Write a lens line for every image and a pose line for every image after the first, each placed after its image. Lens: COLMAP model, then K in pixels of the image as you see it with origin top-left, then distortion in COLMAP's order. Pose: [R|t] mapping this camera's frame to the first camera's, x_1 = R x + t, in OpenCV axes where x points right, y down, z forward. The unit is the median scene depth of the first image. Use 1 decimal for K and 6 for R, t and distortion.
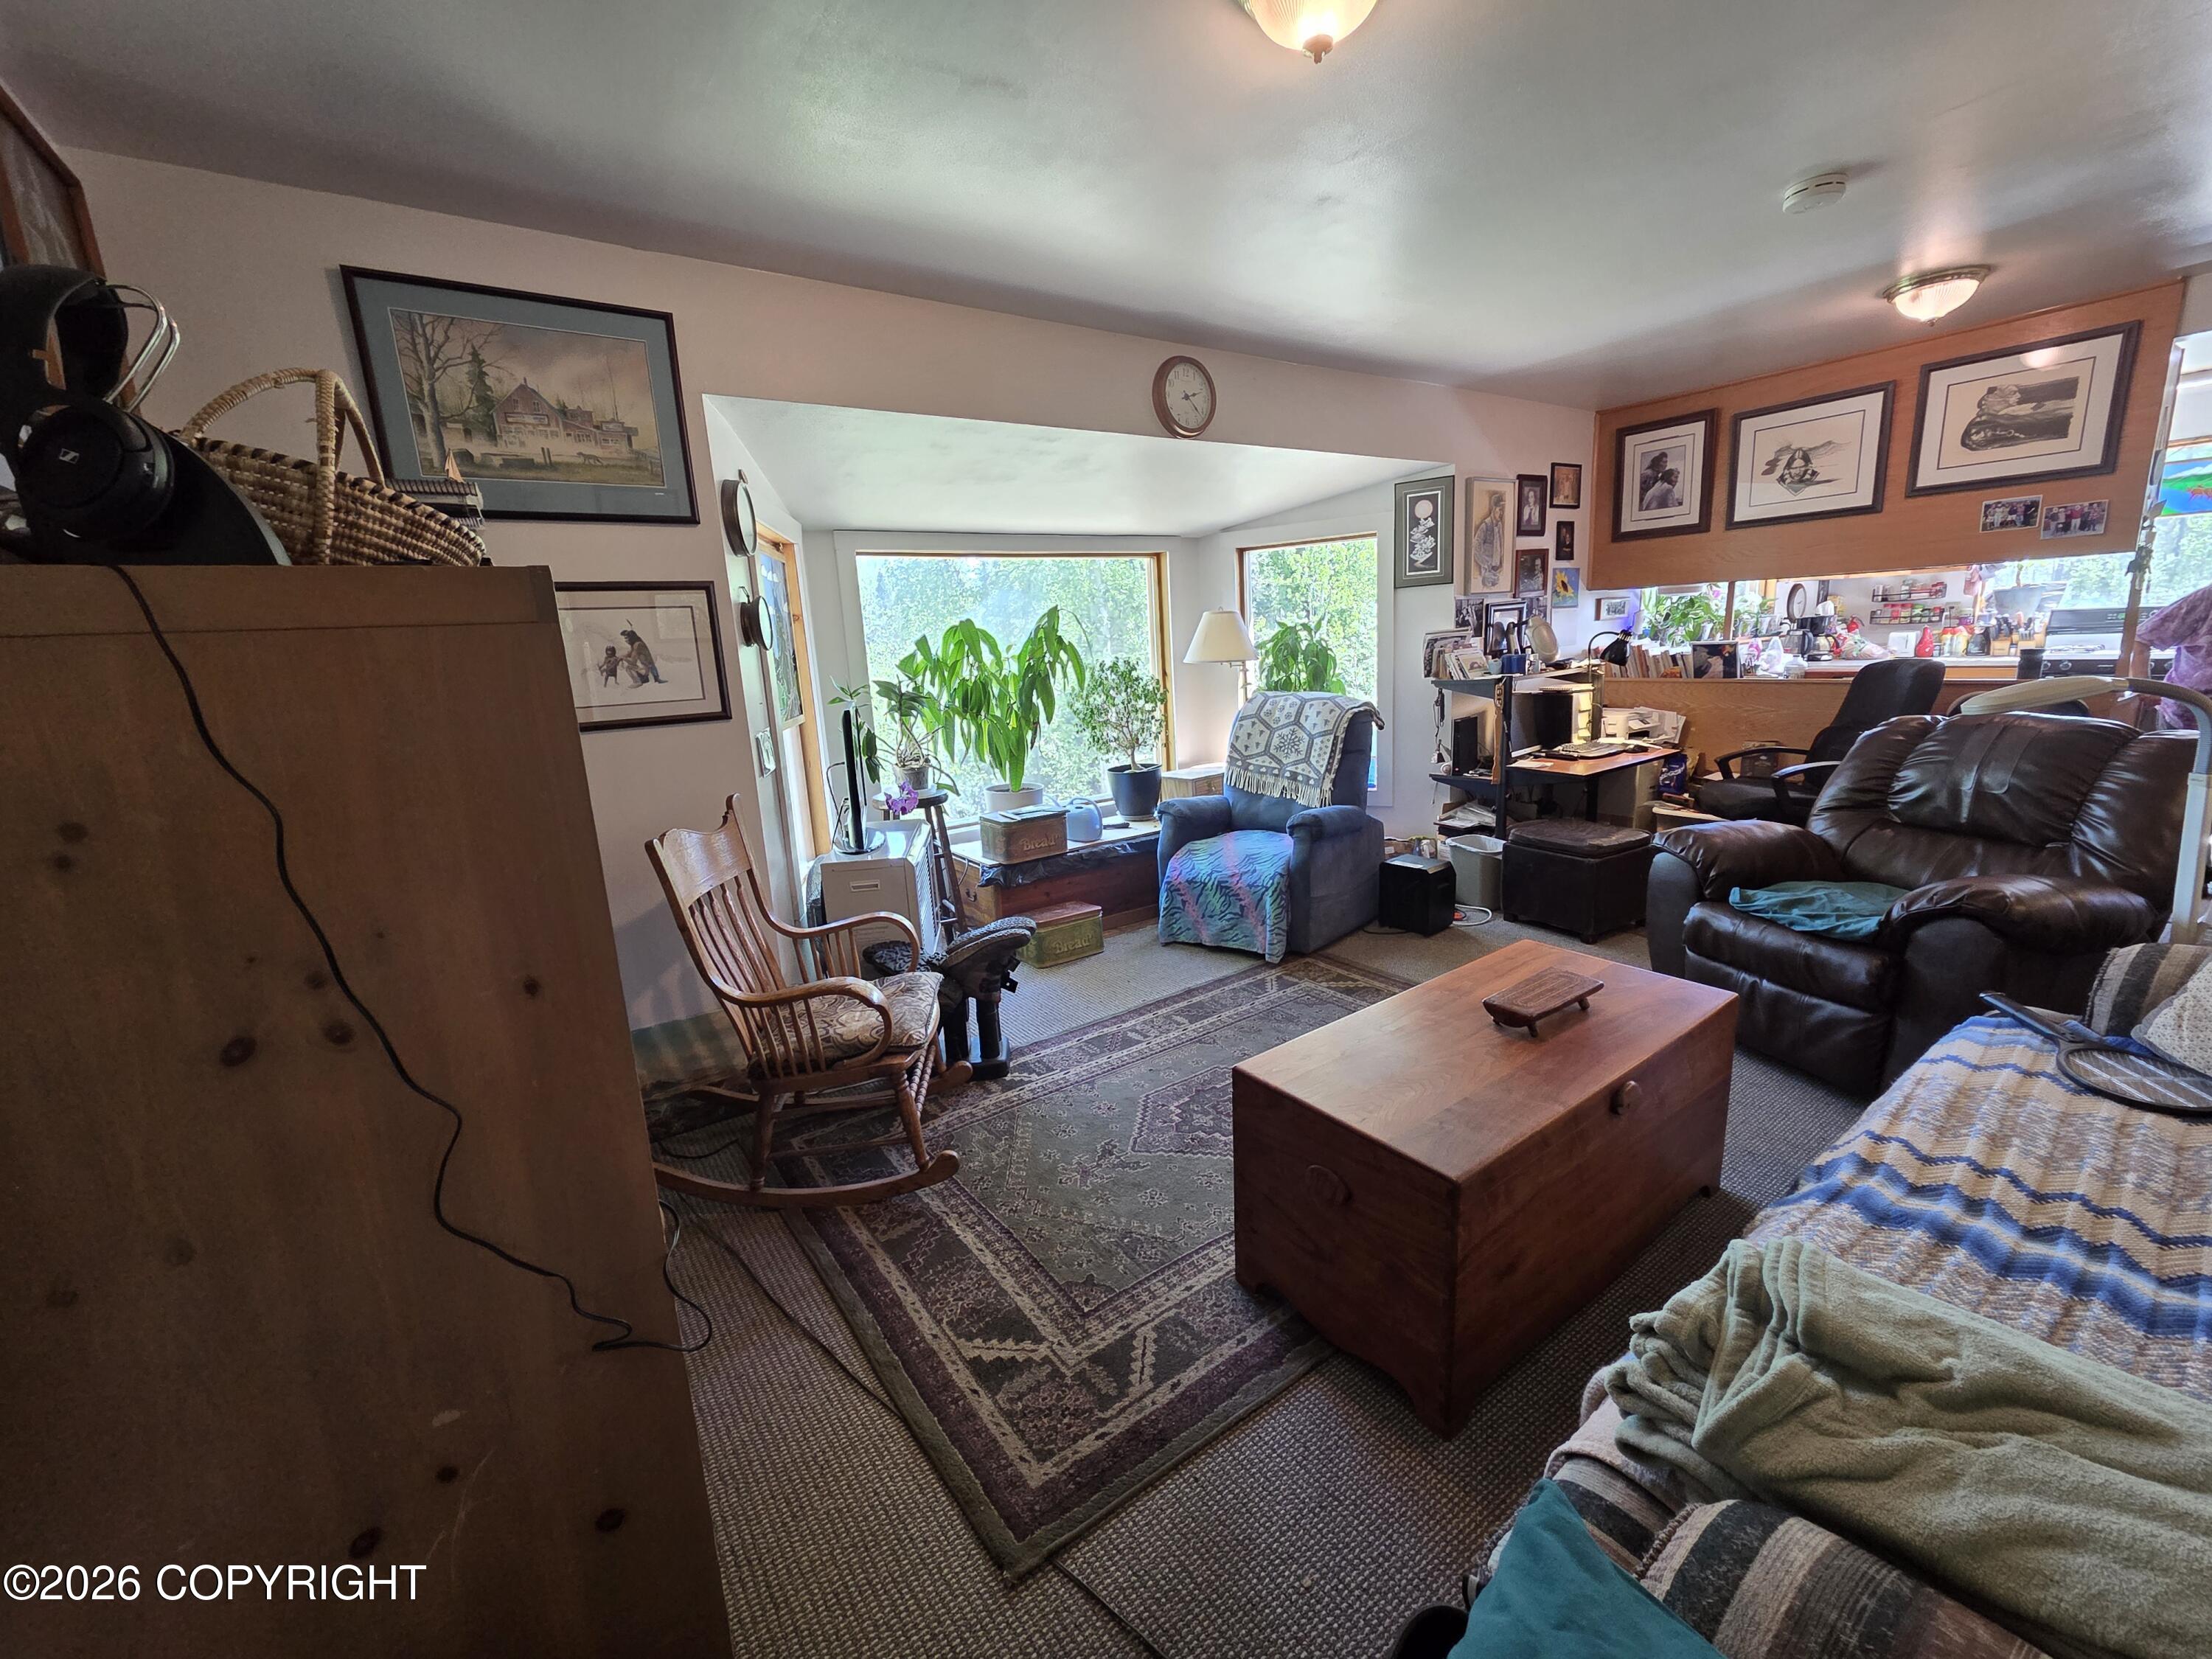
lens RADIAL K [[898.3, 0, 1106.0], [0, 898.3, 829.5], [0, 0, 1]] dist [0.001553, 0.000041]
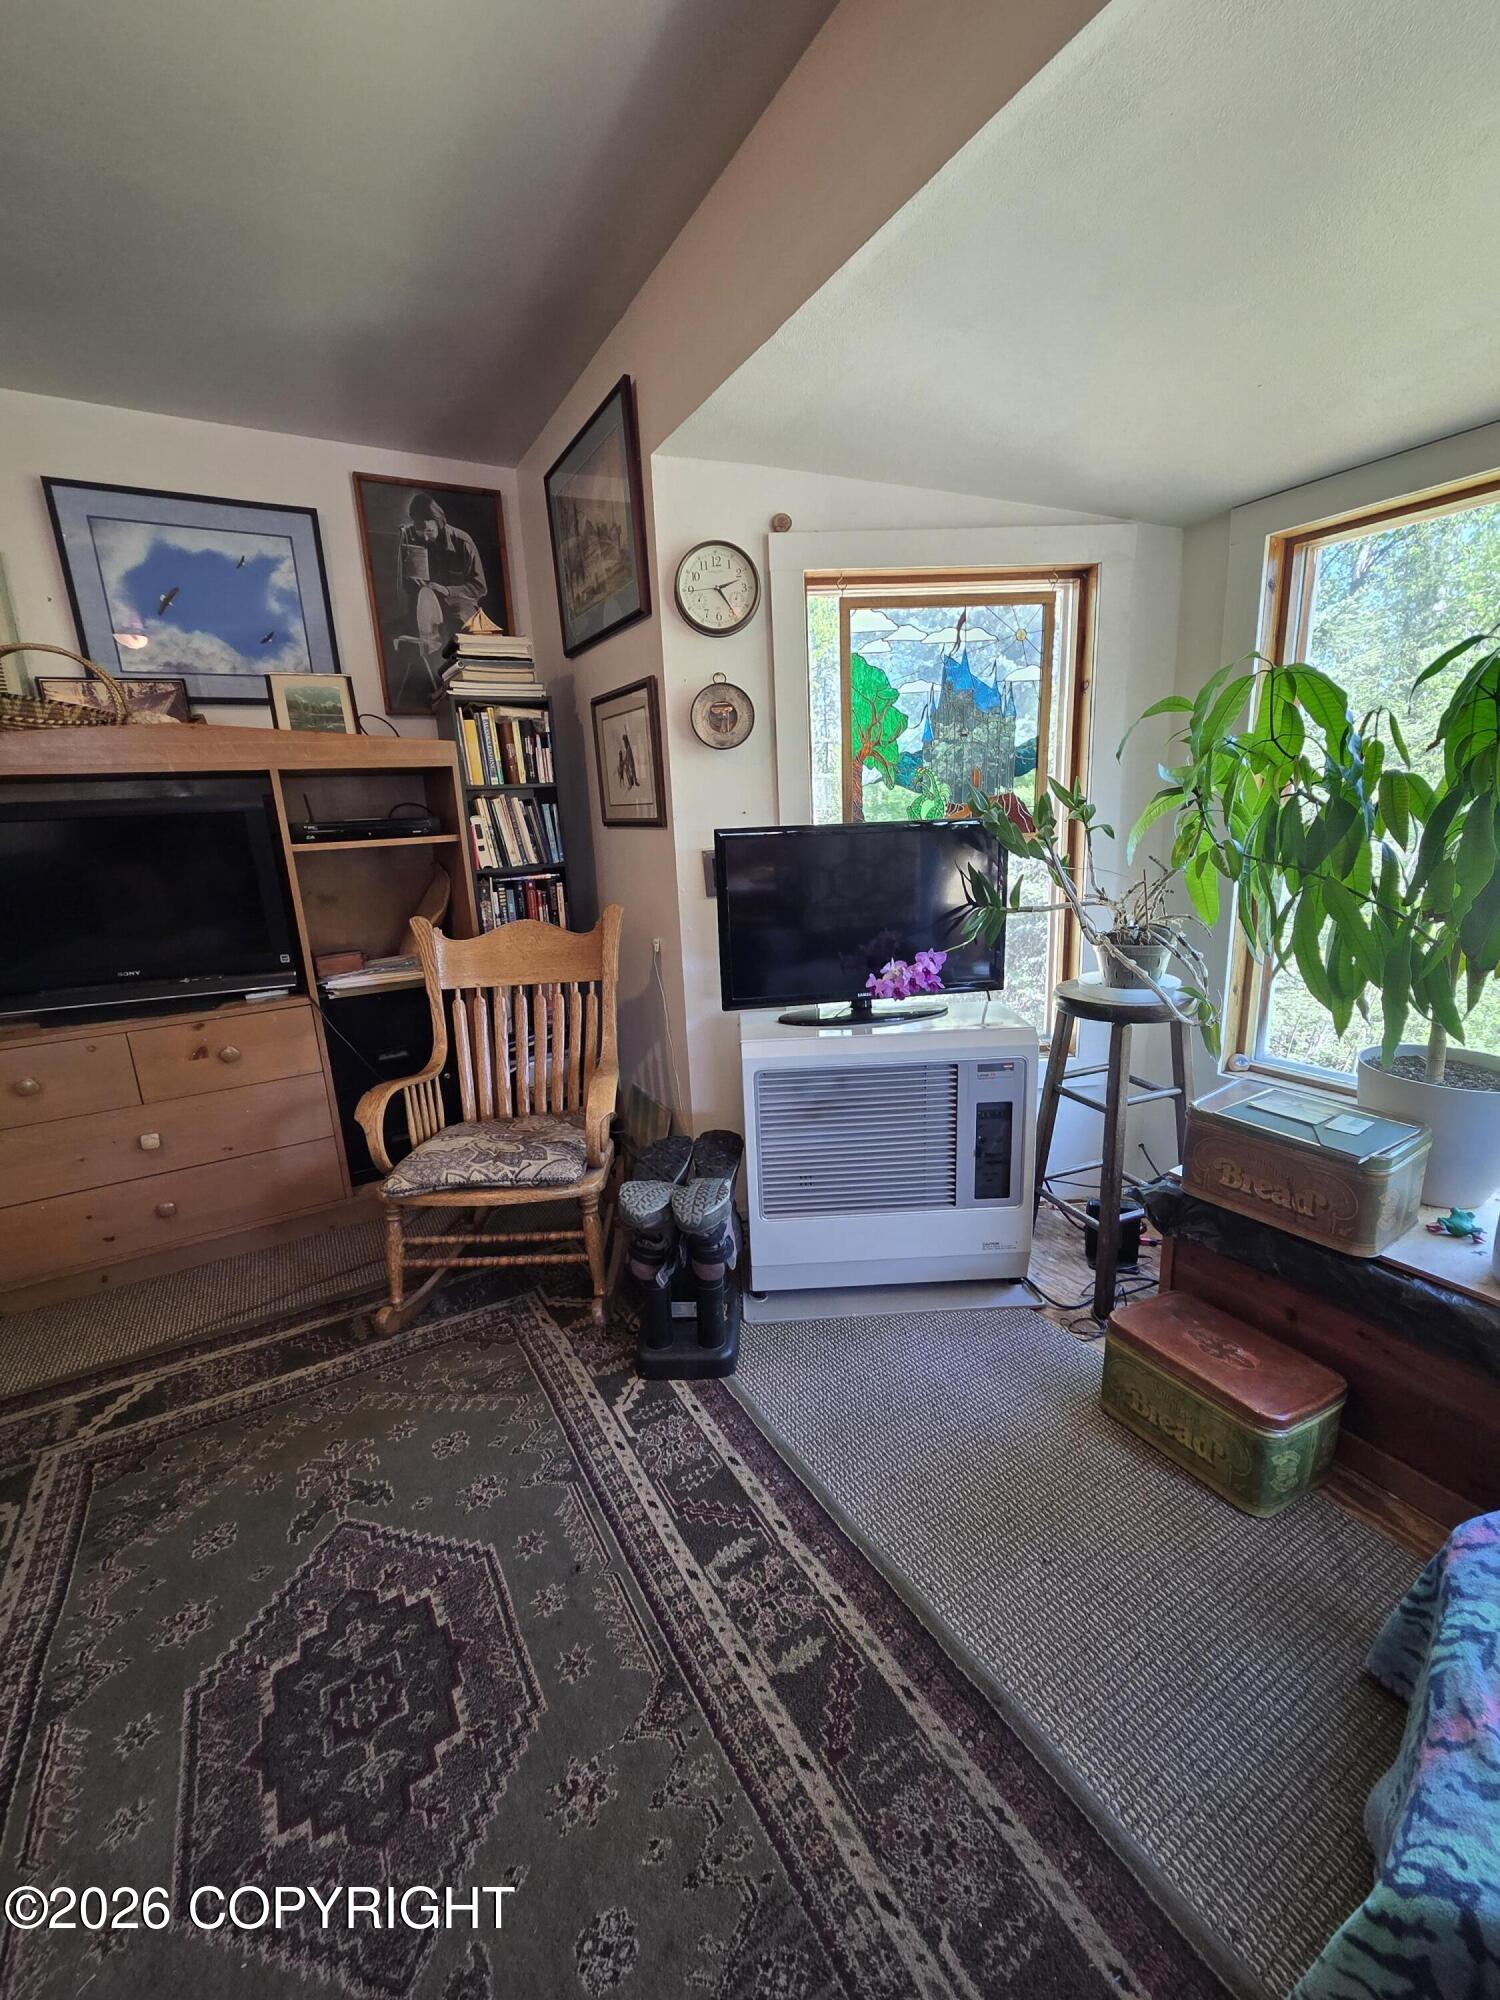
lens RADIAL K [[812.2, 0, 750.0], [0, 812.2, 1000.0], [0, 0, 1]] dist [0.001553, 0.000041]
pose [[-0.074851, 0.301332, -0.950577, 0.364443], [-0.151730, 0.938710, 0.309518, -0.194953], [0.985584, 0.167399, -0.024542, 0.966713]]
